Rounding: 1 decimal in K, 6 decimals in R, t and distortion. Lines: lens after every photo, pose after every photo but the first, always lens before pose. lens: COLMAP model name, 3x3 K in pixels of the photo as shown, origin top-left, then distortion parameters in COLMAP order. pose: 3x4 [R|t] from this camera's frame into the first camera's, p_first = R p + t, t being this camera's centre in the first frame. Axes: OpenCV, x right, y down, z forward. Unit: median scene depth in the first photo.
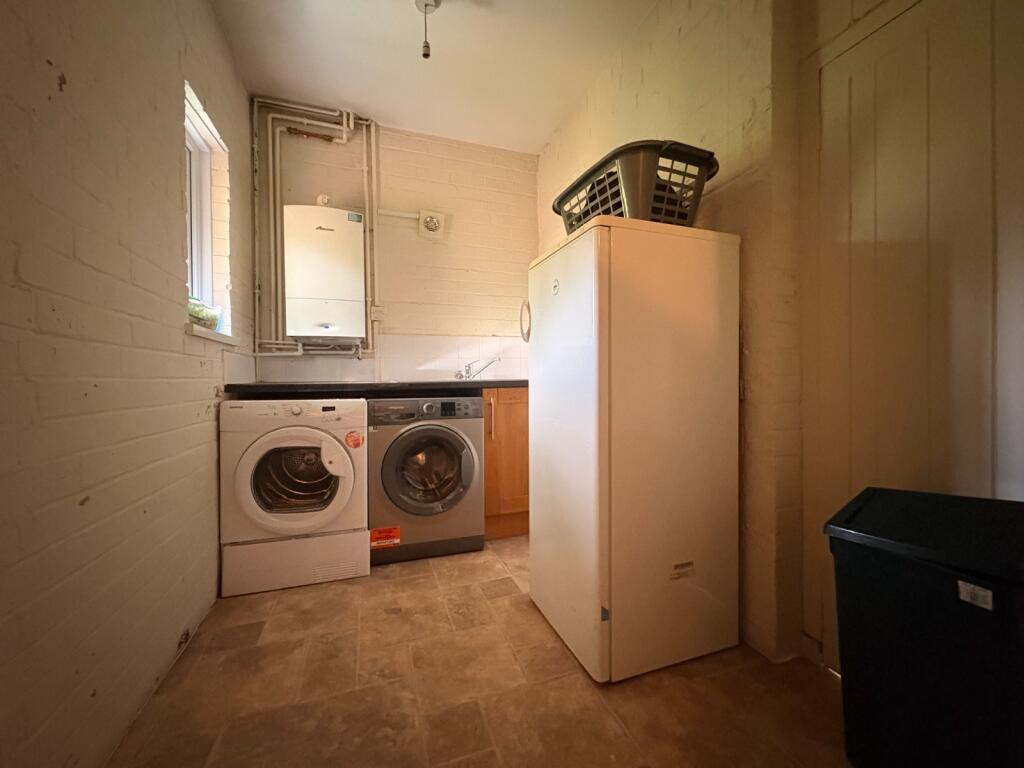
lens RADIAL K [[407.7, 0, 512.8], [0, 407.7, 384.3], [0, 0, 1]] dist [-0.003606, 0.000295]
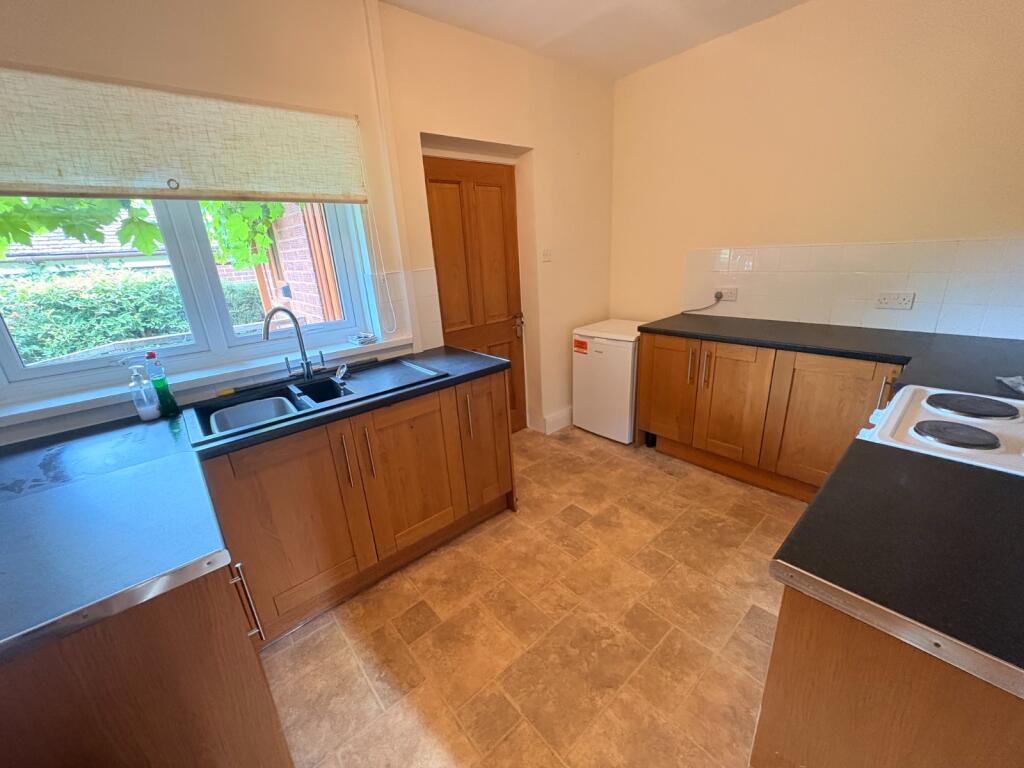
lens RADIAL K [[407.7, 0, 512.5], [0, 407.7, 385.4], [0, 0, 1]] dist [-0.003606, 0.000295]
pose [[0.929730, -0.166392, 0.328505, -0.834929], [0.058133, 0.947225, 0.315255, -0.451438], [-0.363624, -0.274005, 0.890337, 0.051543]]
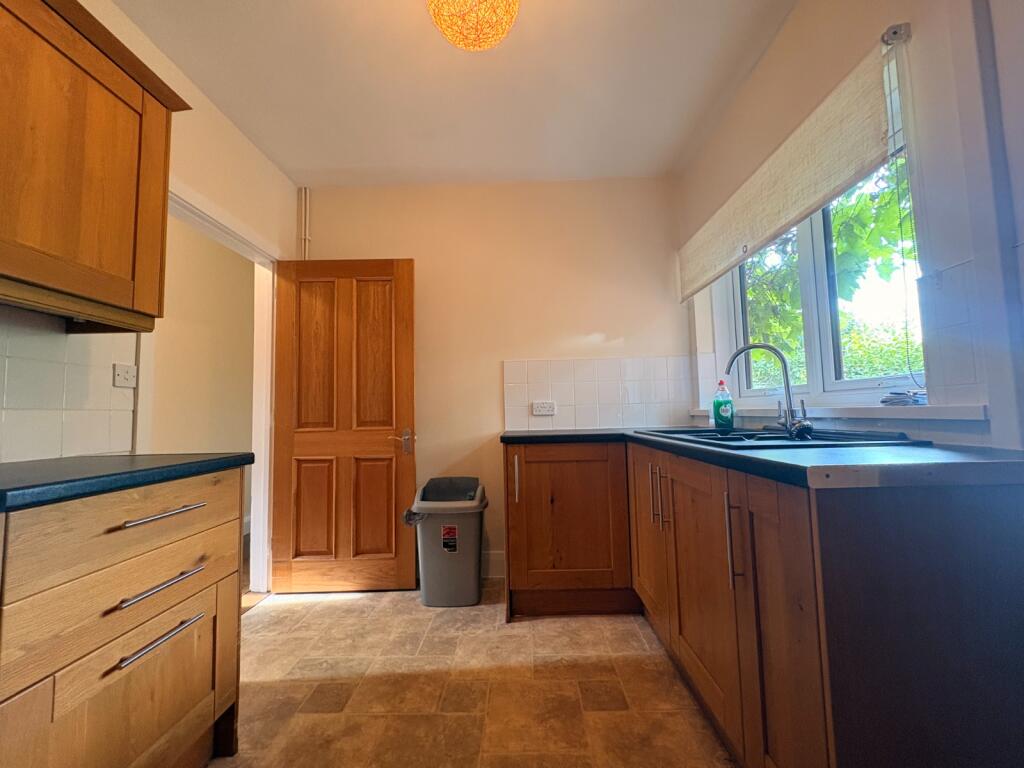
lens RADIAL K [[407.7, 0, 514.0], [0, 407.7, 382.3], [0, 0, 1]] dist [-0.003606, 0.000295]
pose [[-0.356837, -0.053984, -0.932605, 0.602070], [0.019366, 0.997687, -0.065161, -0.068390], [0.933966, -0.041313, -0.354966, 1.582222]]
